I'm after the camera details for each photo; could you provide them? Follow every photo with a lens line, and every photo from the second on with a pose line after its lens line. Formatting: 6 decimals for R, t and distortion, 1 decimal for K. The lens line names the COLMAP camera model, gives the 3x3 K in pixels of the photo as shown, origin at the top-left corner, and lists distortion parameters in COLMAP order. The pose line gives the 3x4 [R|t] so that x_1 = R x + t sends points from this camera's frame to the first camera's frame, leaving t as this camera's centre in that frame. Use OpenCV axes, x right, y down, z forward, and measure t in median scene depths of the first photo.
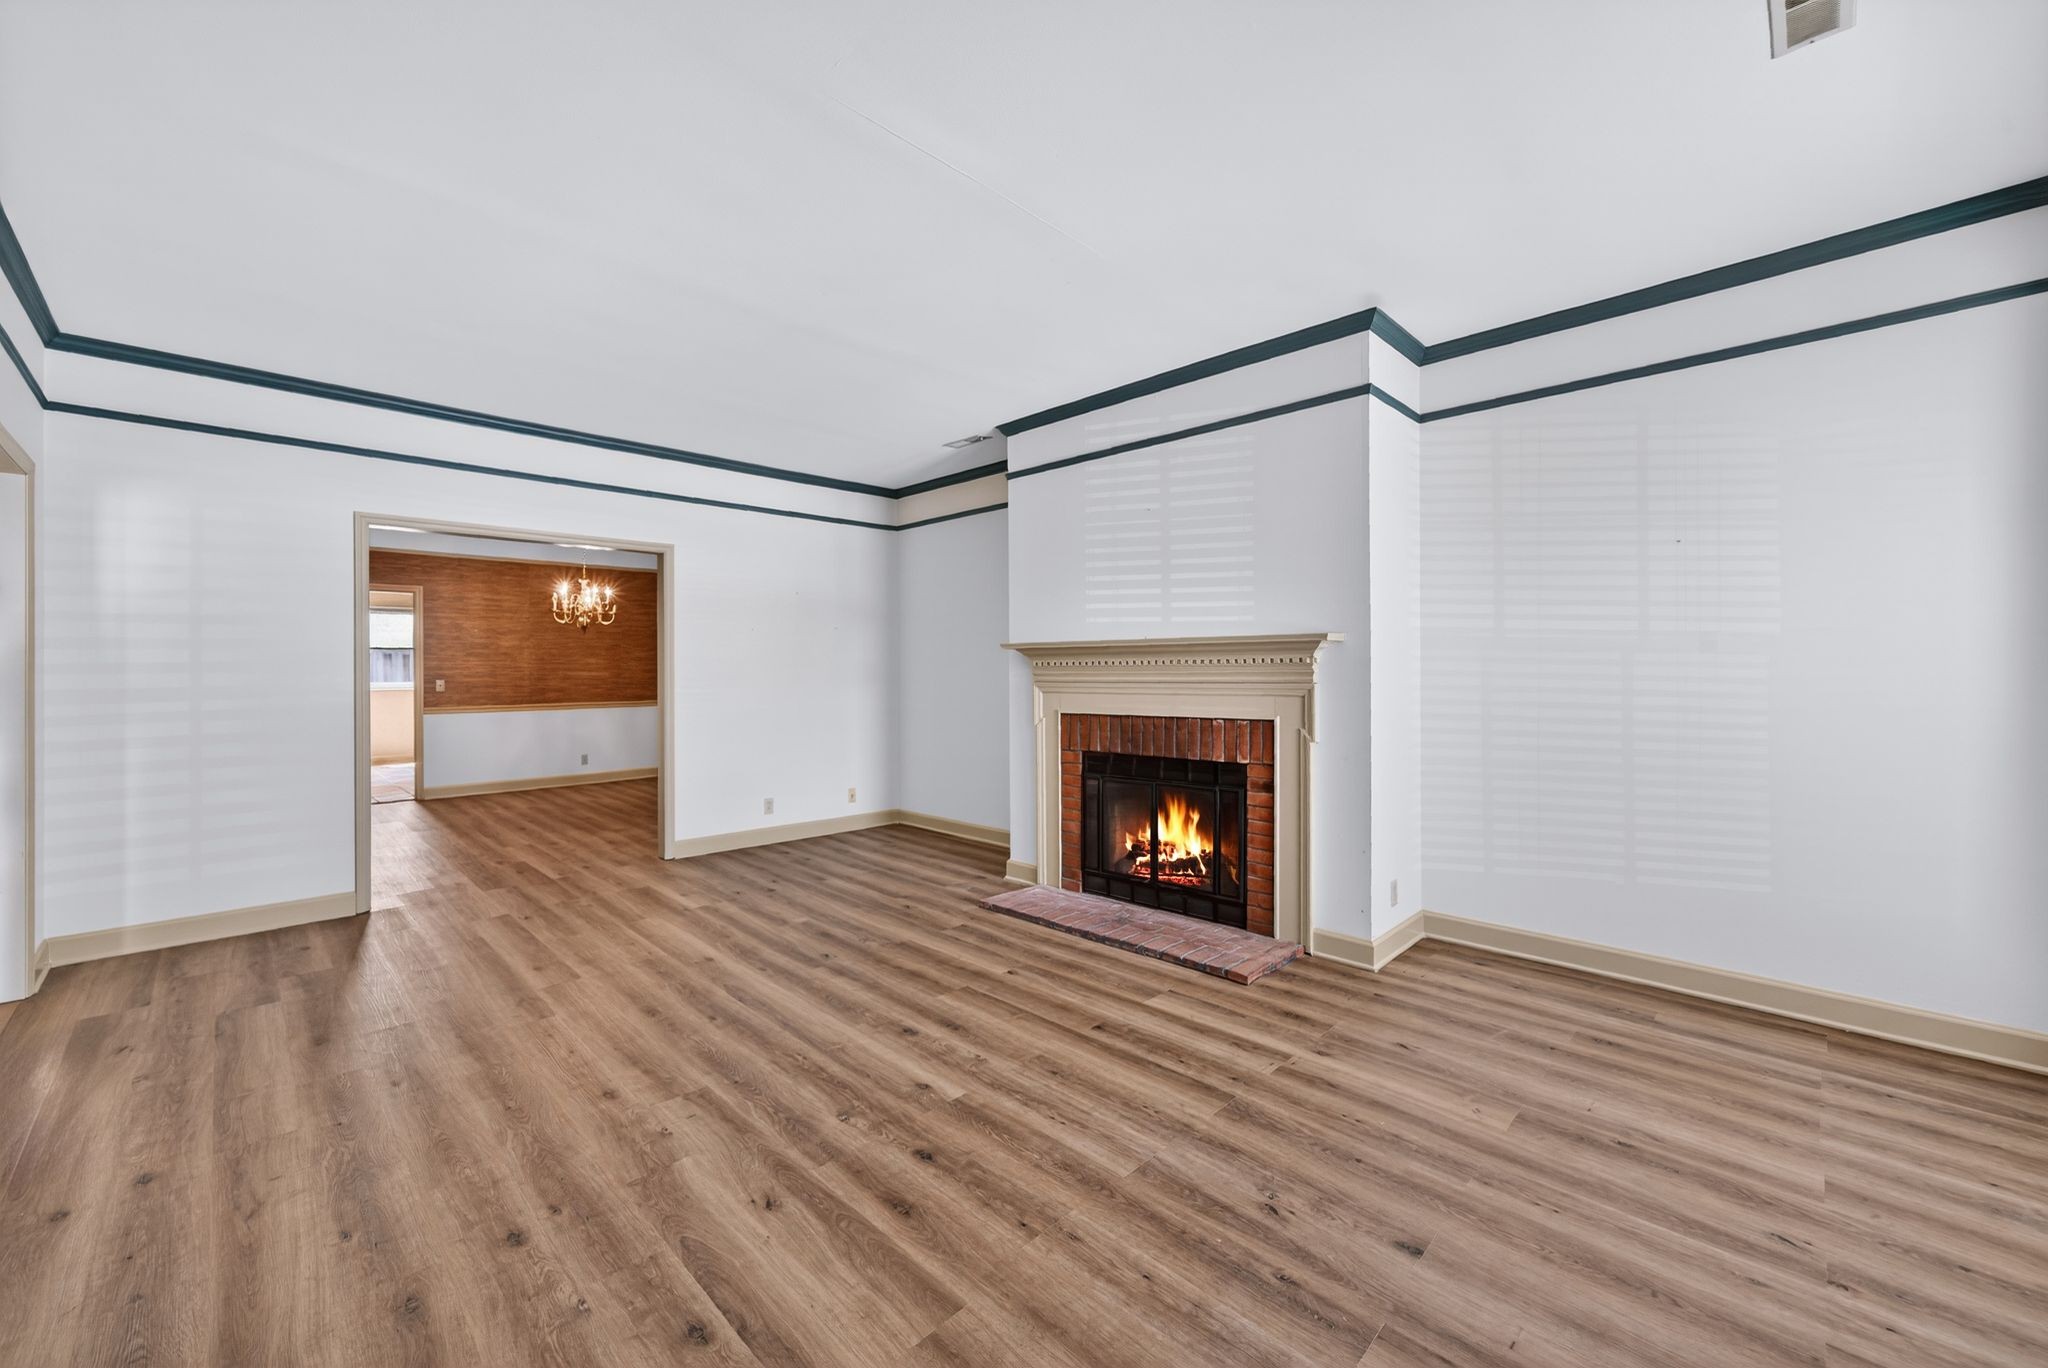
lens RADIAL K [[805.3, 0, 1016.9], [0, 805.3, 679.1], [0, 0, 1]] dist [-0.012640, 0.007909]
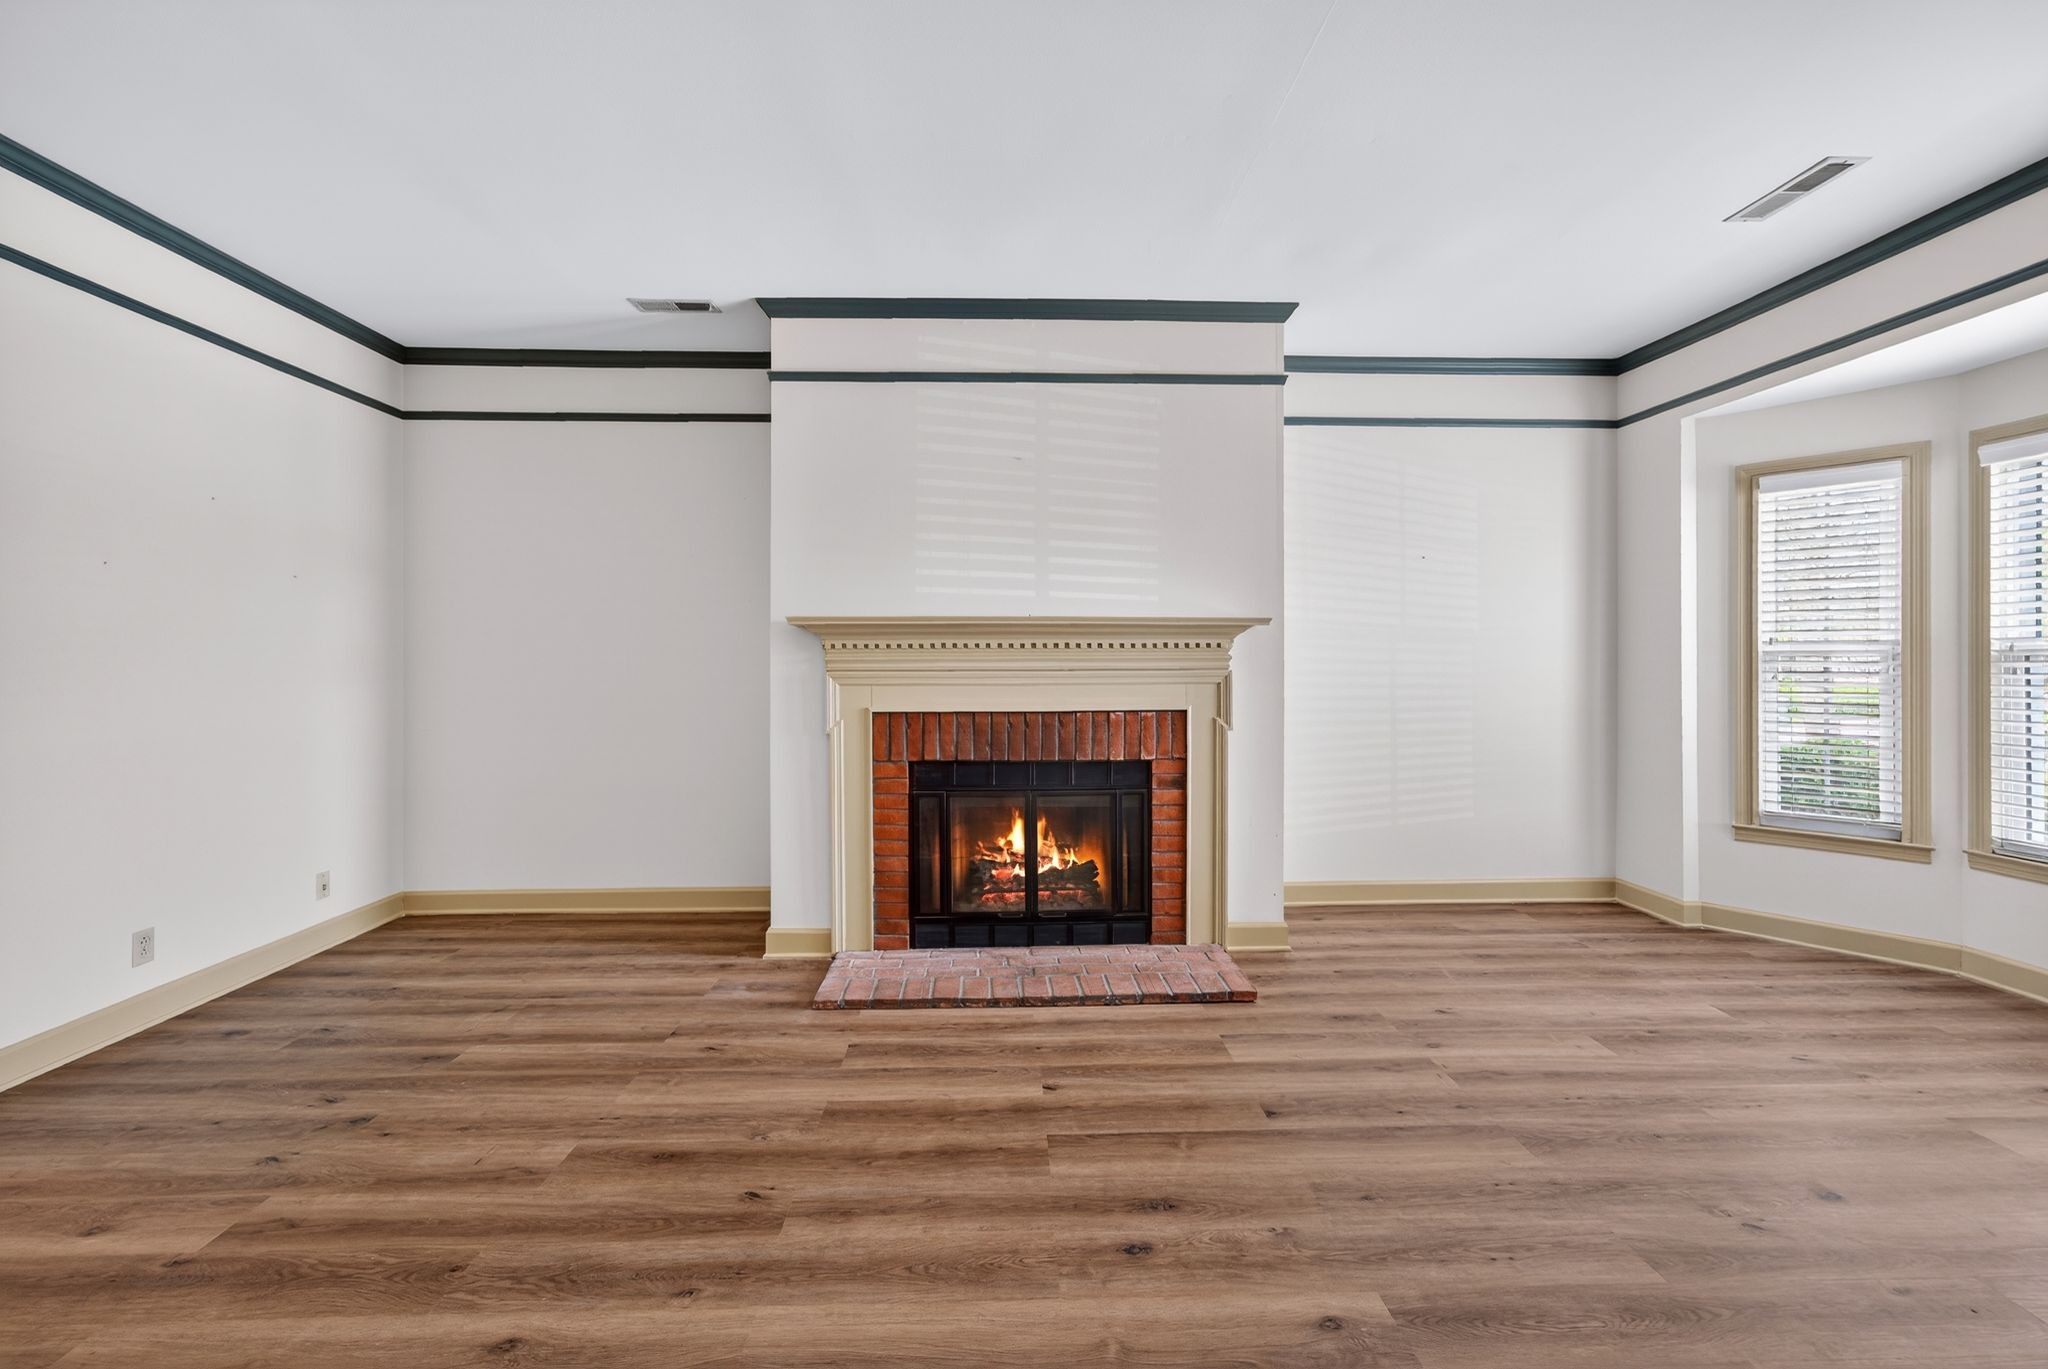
lens RADIAL K [[805.3, 0, 1022.9], [0, 805.3, 659.9], [0, 0, 1]] dist [-0.012640, 0.007909]
pose [[0.685048, -0.006146, 0.728472, -0.428465], [0.006745, 0.999975, 0.002094, -0.009010], [-0.728467, 0.003479, 0.685072, 0.432770]]
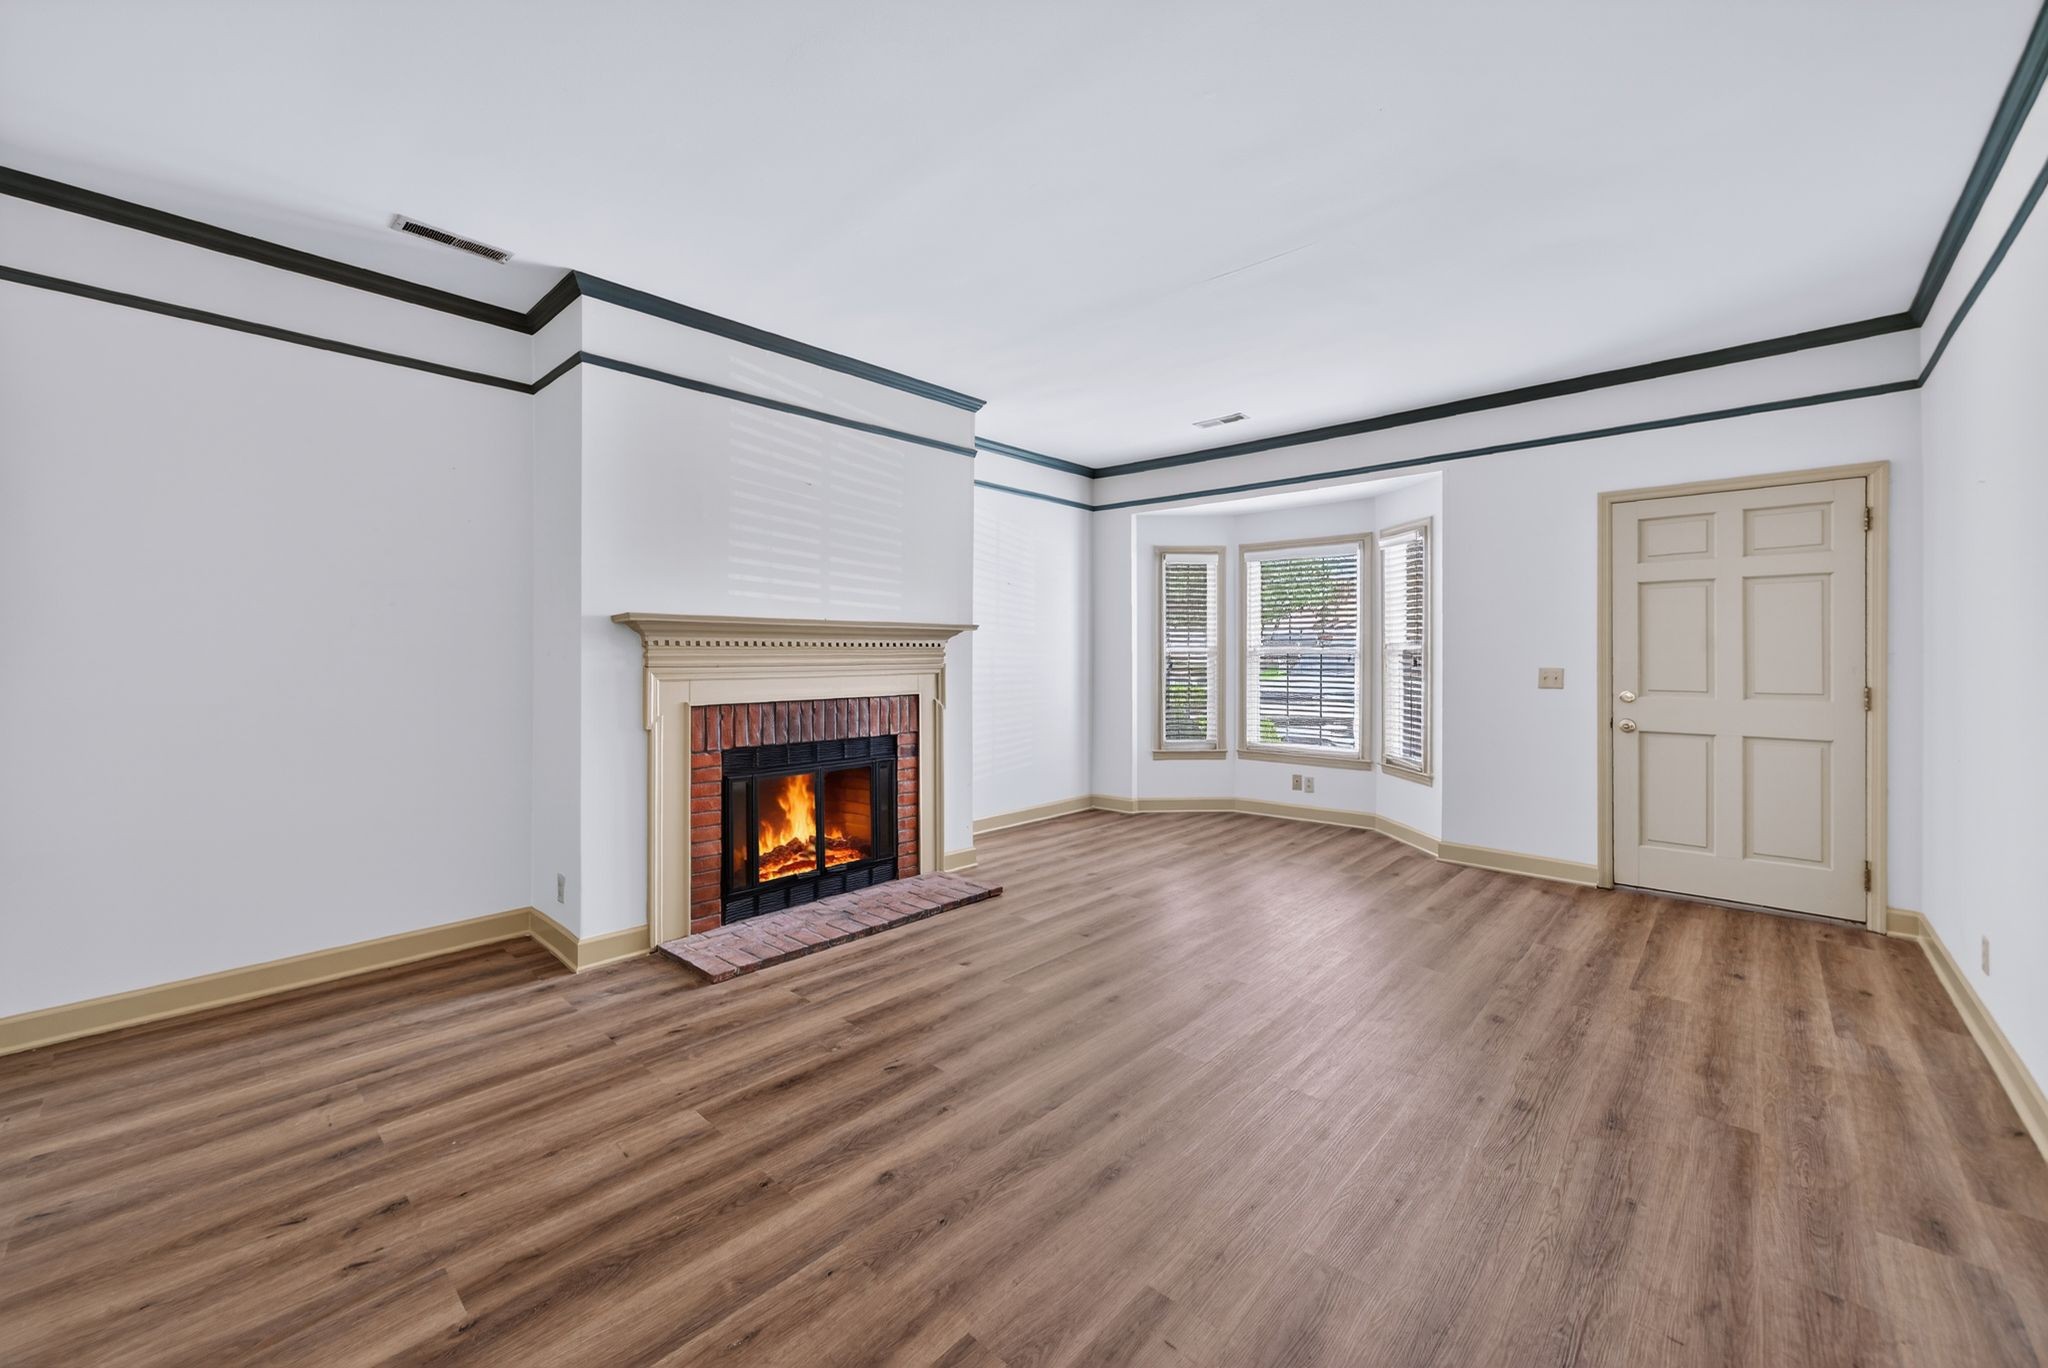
lens RADIAL K [[805.3, 0, 1018.1], [0, 805.3, 670.1], [0, 0, 1]] dist [-0.012640, 0.007909]
pose [[-0.036652, -0.019022, 0.999147, -0.788991], [0.007402, 0.999786, 0.019306, -0.007357], [-0.999301, 0.008103, -0.036503, 0.783553]]
